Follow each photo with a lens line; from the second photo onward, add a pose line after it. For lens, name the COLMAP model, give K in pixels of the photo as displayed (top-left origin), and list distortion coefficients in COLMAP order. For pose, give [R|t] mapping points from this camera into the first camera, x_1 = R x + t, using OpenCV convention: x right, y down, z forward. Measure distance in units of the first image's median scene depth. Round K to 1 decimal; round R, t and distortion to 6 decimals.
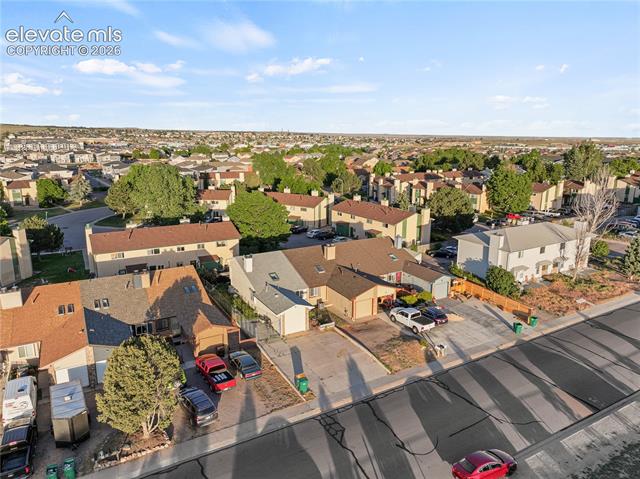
lens RADIAL K [[452.0, 0, 320.0], [0, 452.0, 239.5], [0, 0, 1]] dist [0.005024, 0.002963]
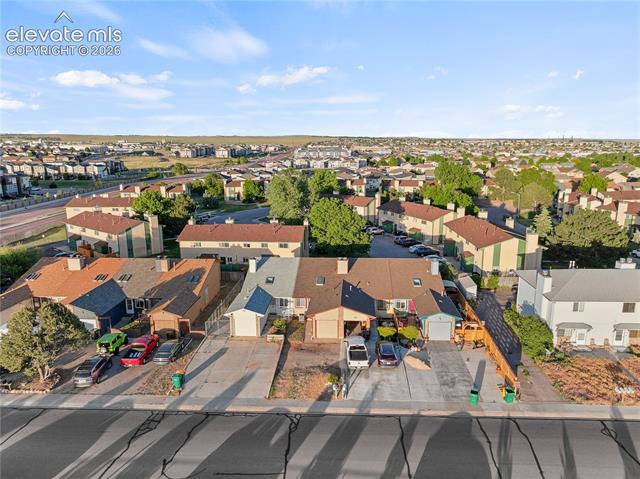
lens RADIAL K [[447.7, 0, 322.0], [0, 447.7, 239.4], [0, 0, 1]] dist [0.004192, 0.000807]
pose [[0.836263, 0.108751, -0.537437, 0.539584], [-0.117014, 0.992951, 0.018849, -0.044703], [0.535698, 0.047125, 0.843093, 0.201058]]
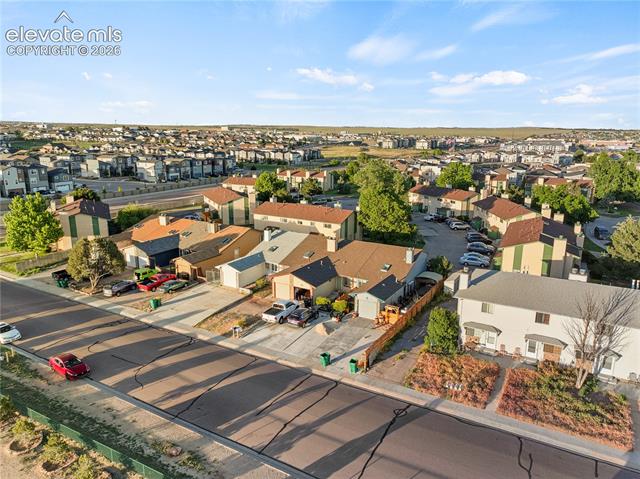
lens RADIAL K [[447.7, 0, 322.0], [0, 447.7, 239.4], [0, 0, 1]] dist [0.004192, 0.000807]
pose [[0.494561, 0.199214, -0.846004, 0.998893], [-0.201971, 0.973073, 0.111067, -0.107066], [0.845350, 0.115939, 0.521480, 0.476262]]
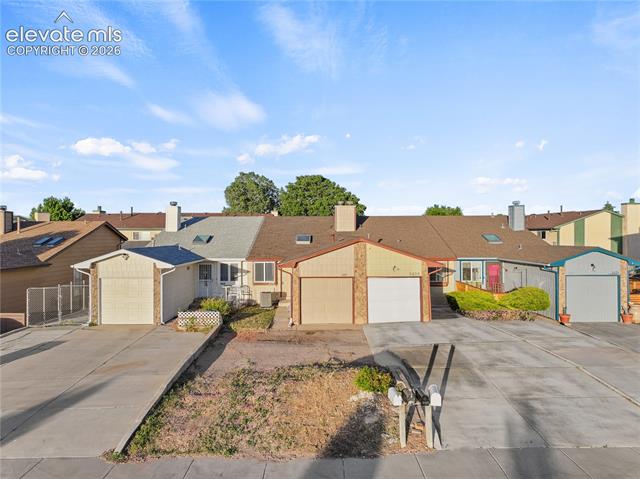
lens RADIAL K [[447.7, 0, 322.0], [0, 447.7, 239.4], [0, 0, 1]] dist [0.004192, 0.000807]
pose [[0.874576, -0.001895, -0.484886, 0.268462], [-0.108772, 0.973740, -0.199996, 0.170921], [0.472532, 0.227653, 0.851403, 0.631192]]
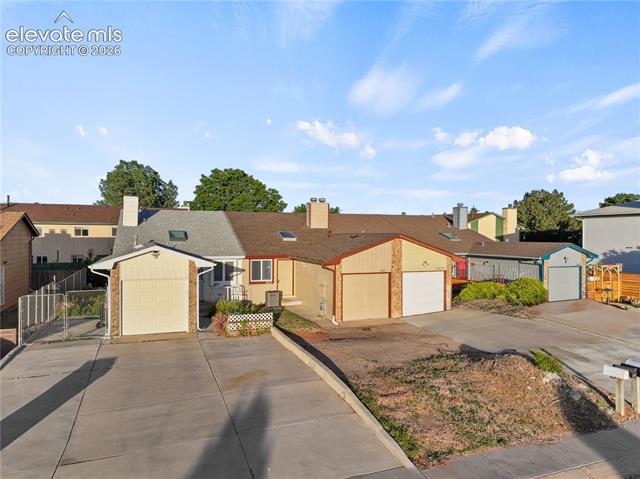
lens RADIAL K [[452.0, 0, 320.0], [0, 452.0, 239.5], [0, 0, 1]] dist [0.005024, 0.002963]
pose [[0.988387, 0.002889, -0.151930, 0.112273], [-0.037040, 0.974242, -0.222440, 0.184512], [0.147374, 0.225485, 0.963036, 0.581935]]
